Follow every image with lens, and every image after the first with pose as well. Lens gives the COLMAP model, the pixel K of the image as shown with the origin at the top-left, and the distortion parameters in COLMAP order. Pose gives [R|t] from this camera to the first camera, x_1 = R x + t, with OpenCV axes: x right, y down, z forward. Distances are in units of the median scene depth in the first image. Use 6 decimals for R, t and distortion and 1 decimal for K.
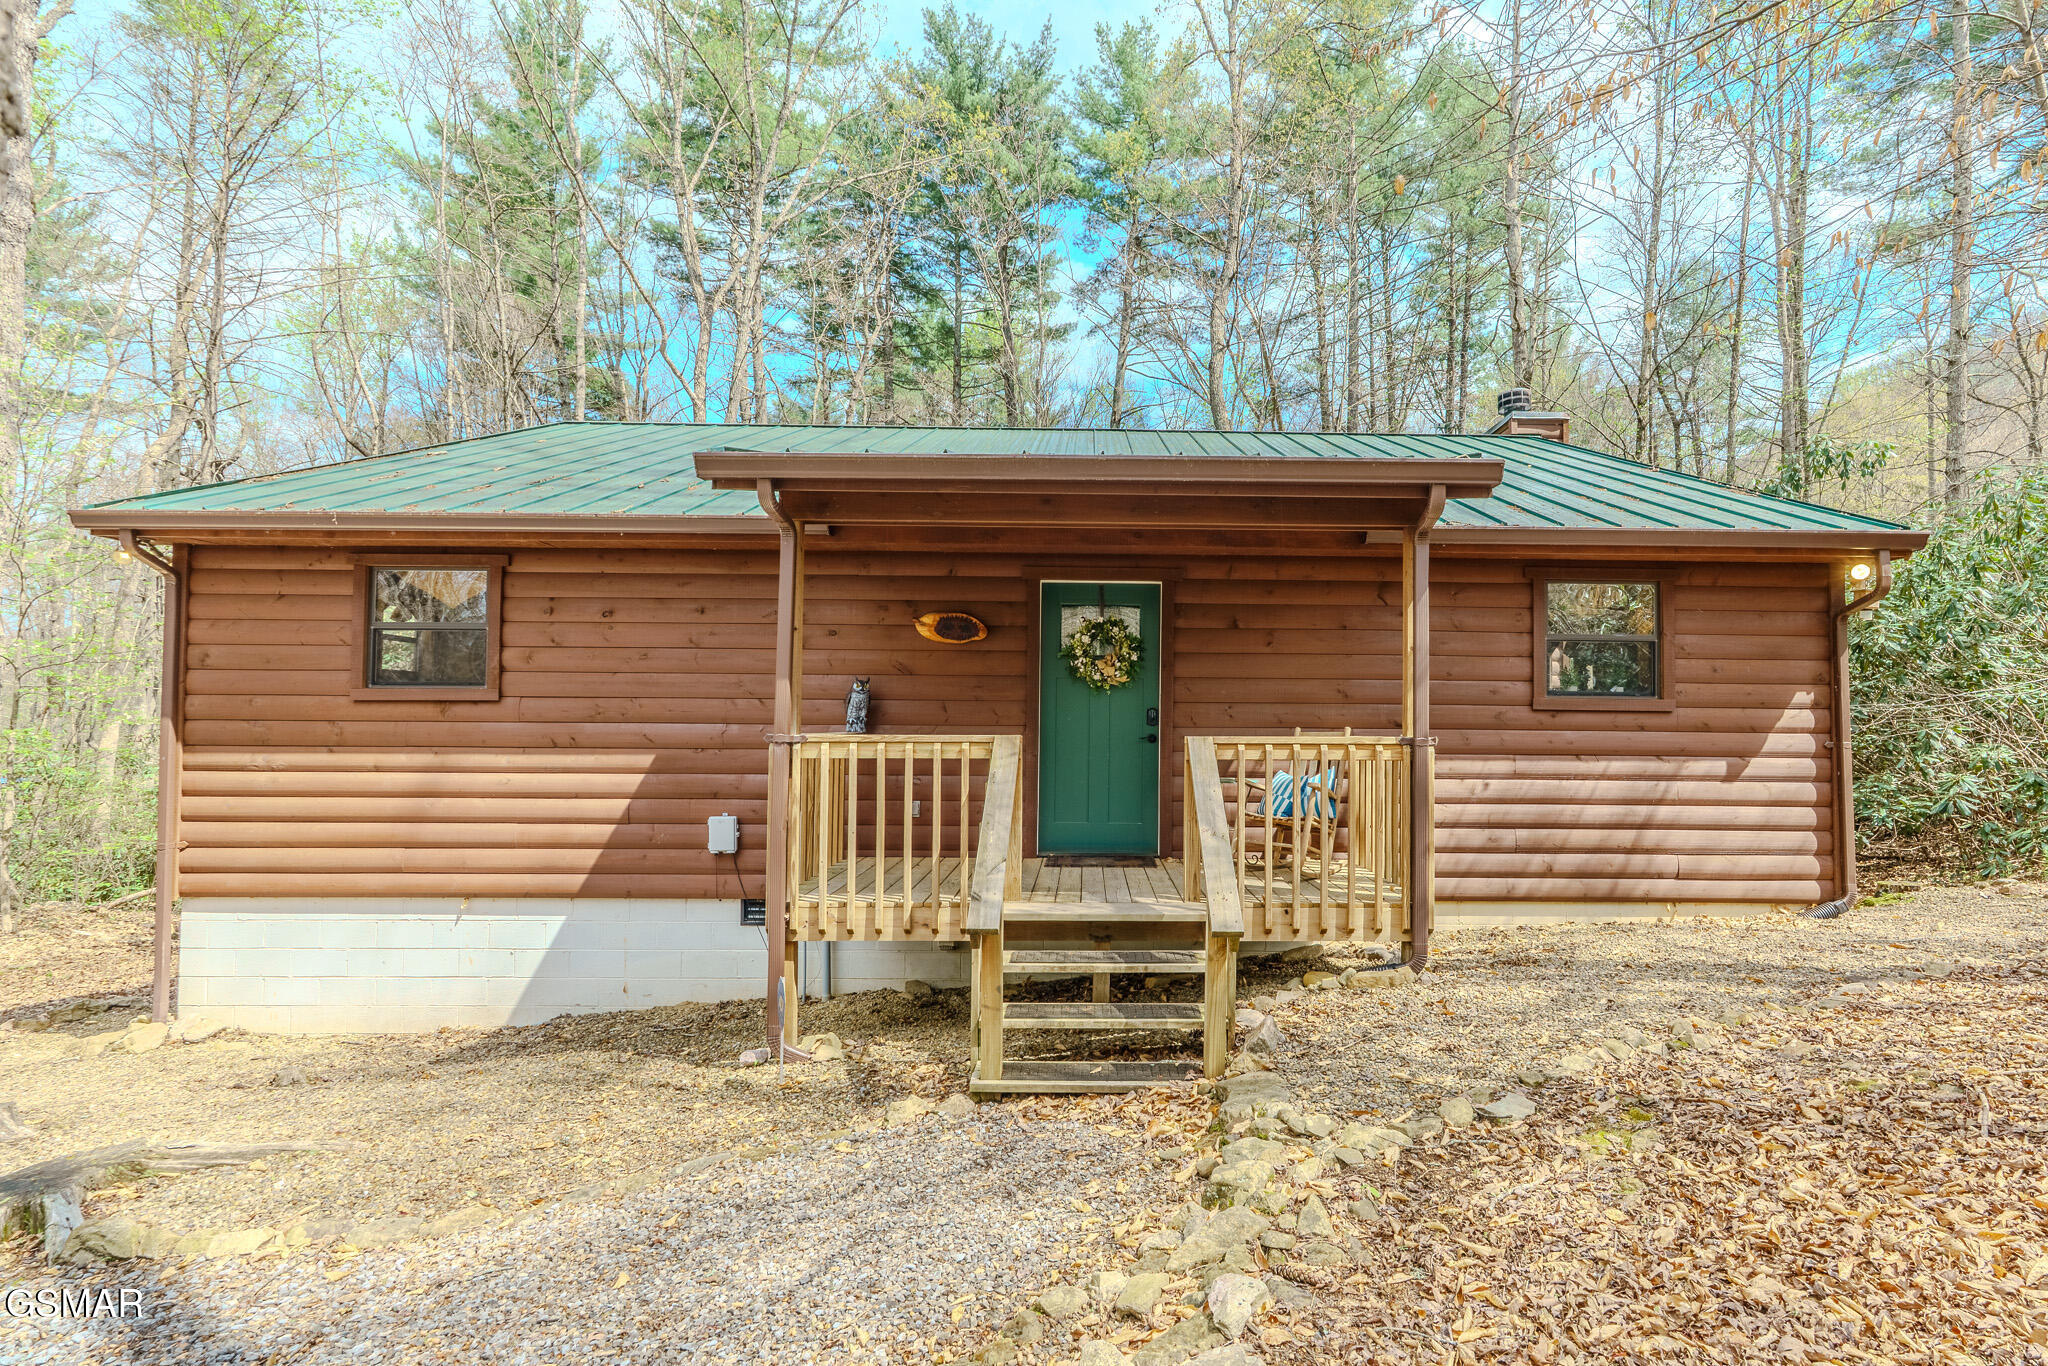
lens RADIAL K [[928.8, 0, 1023.9], [0, 928.8, 736.2], [0, 0, 1]] dist [-0.002926, -0.000120]
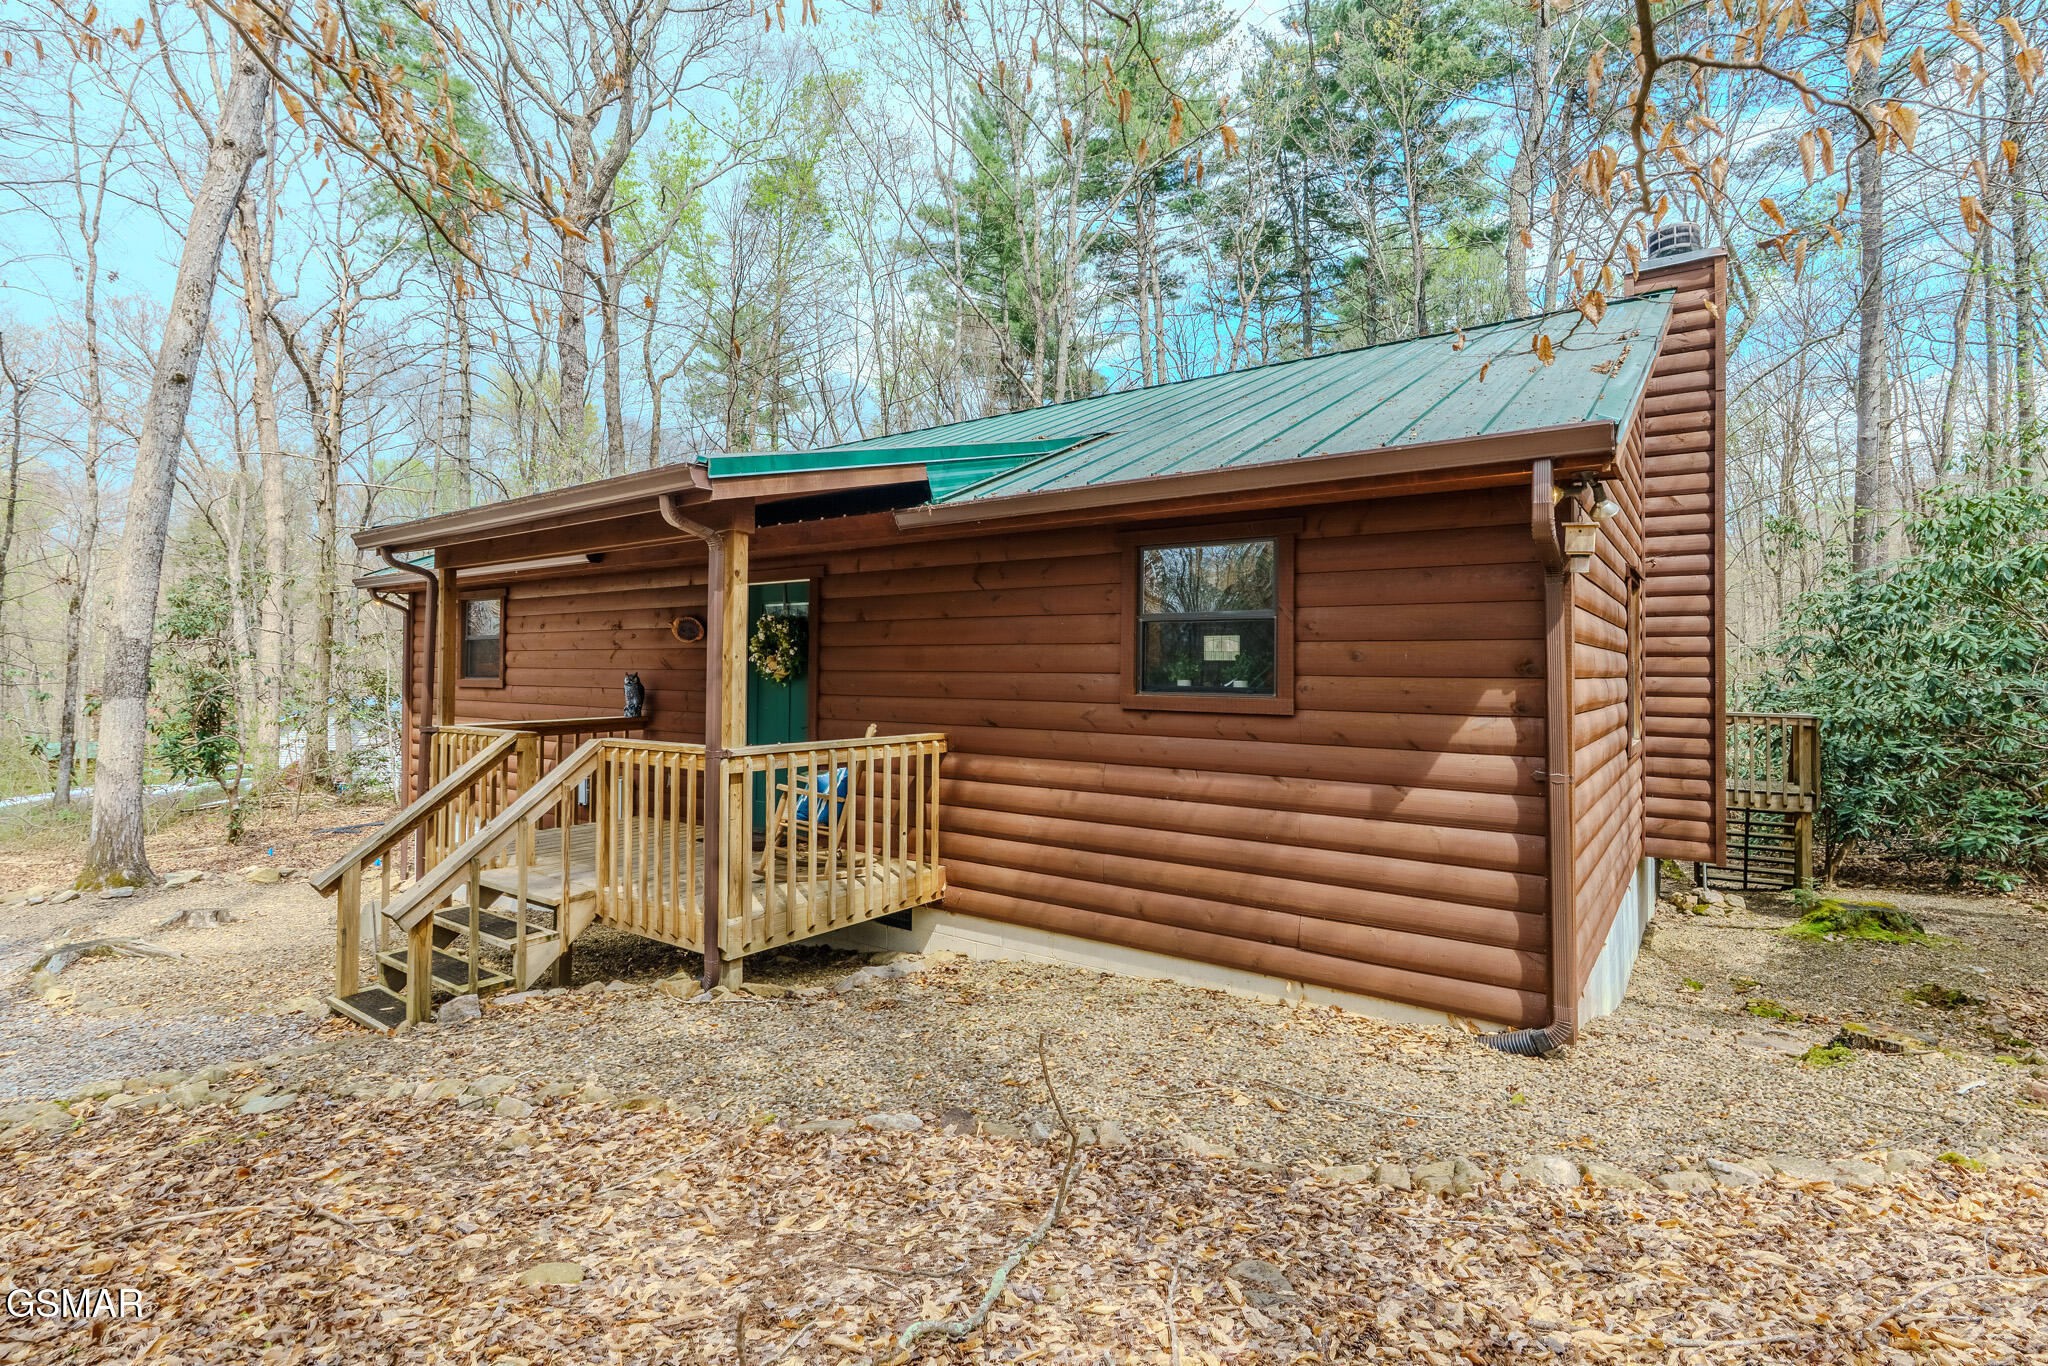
lens RADIAL K [[914.6, 0, 1013.5], [0, 914.6, 690.1], [0, 0, 1]] dist [-0.003446, 0.000121]
pose [[0.817930, 0.007663, -0.575267, 0.927869], [-0.008893, 0.999960, 0.000677, -0.044429], [0.575249, 0.004562, 0.817965, 0.292103]]
